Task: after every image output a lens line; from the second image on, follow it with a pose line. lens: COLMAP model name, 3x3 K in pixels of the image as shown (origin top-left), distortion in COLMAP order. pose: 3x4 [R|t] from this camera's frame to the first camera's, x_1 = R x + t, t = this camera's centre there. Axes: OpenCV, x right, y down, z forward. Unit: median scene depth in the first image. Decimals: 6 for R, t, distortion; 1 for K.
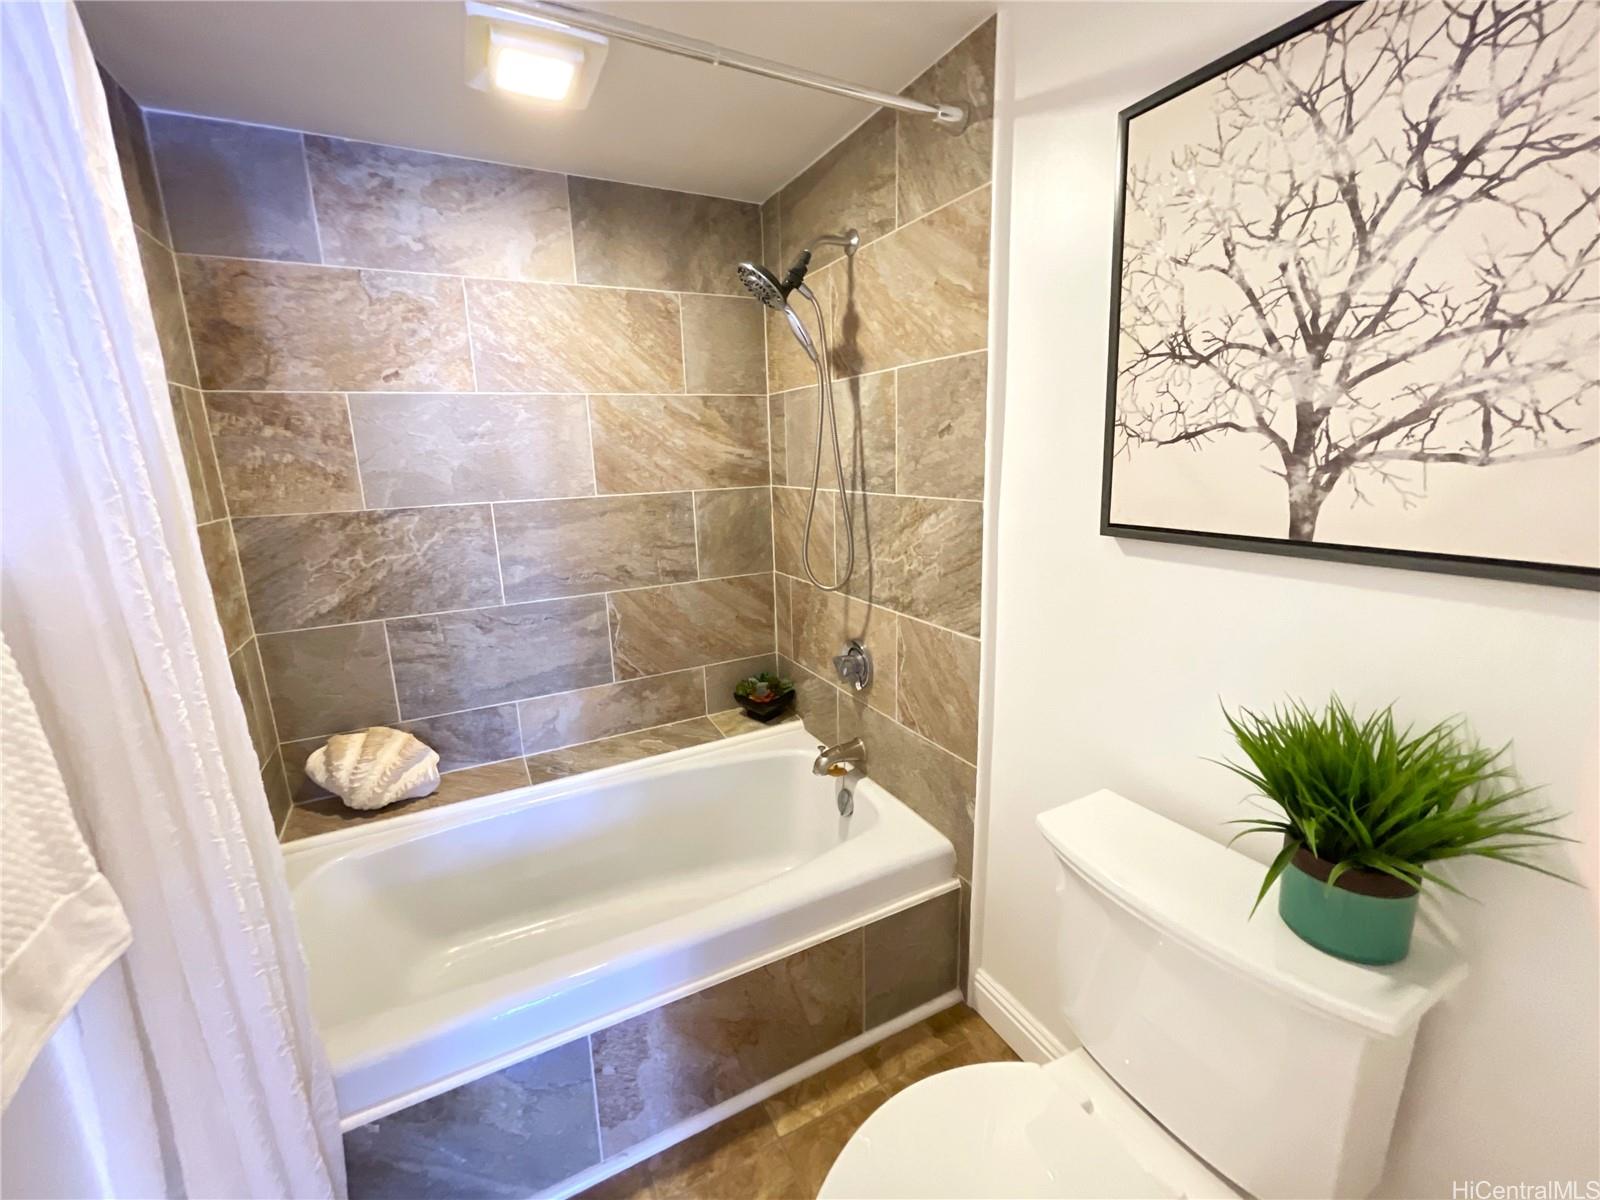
lens RADIAL K [[655.7, 0, 792.1], [0, 655.7, 603.7], [0, 0, 1]] dist [-0.008262, 0.000742]
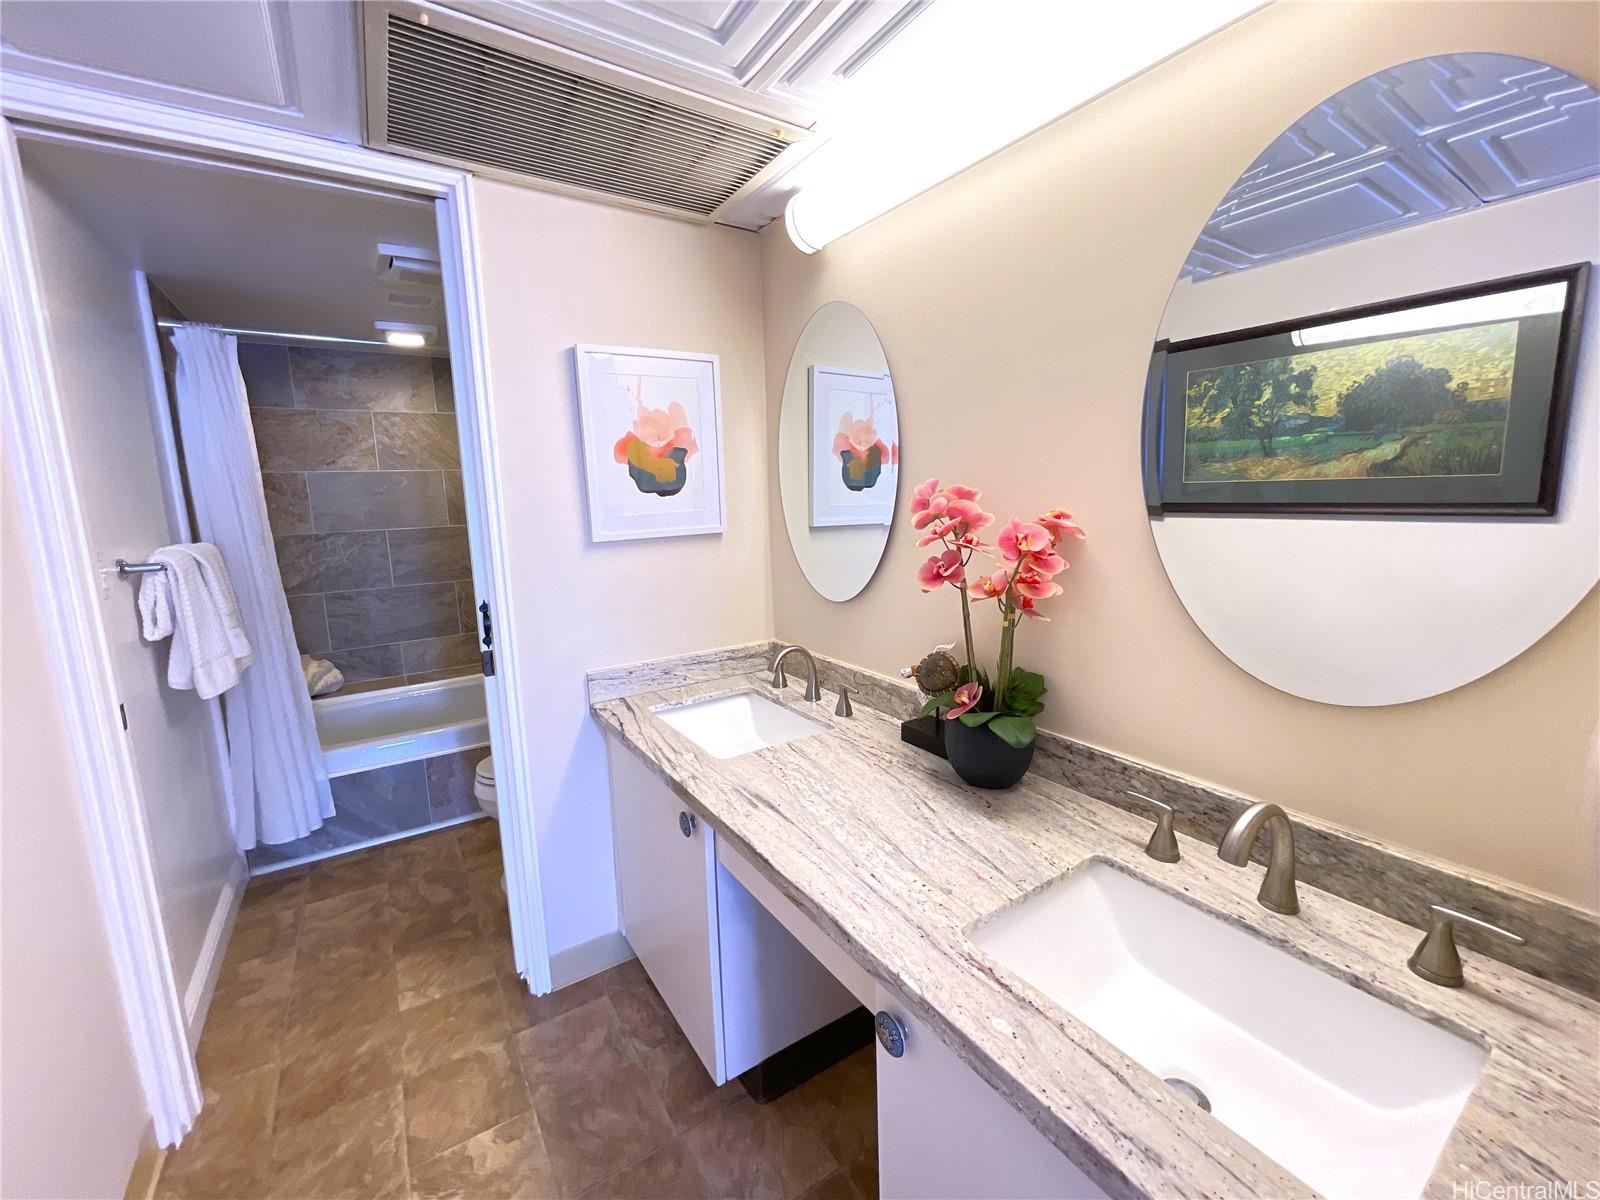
lens RADIAL K [[655.7, 0, 789.7], [0, 655.7, 607.2], [0, 0, 1]] dist [-0.008262, 0.000742]
pose [[0.994438, -0.010740, 0.104776, 0.483085], [0.015693, 0.998792, -0.046557, 0.170092], [-0.104149, 0.047942, 0.993405, -0.952891]]
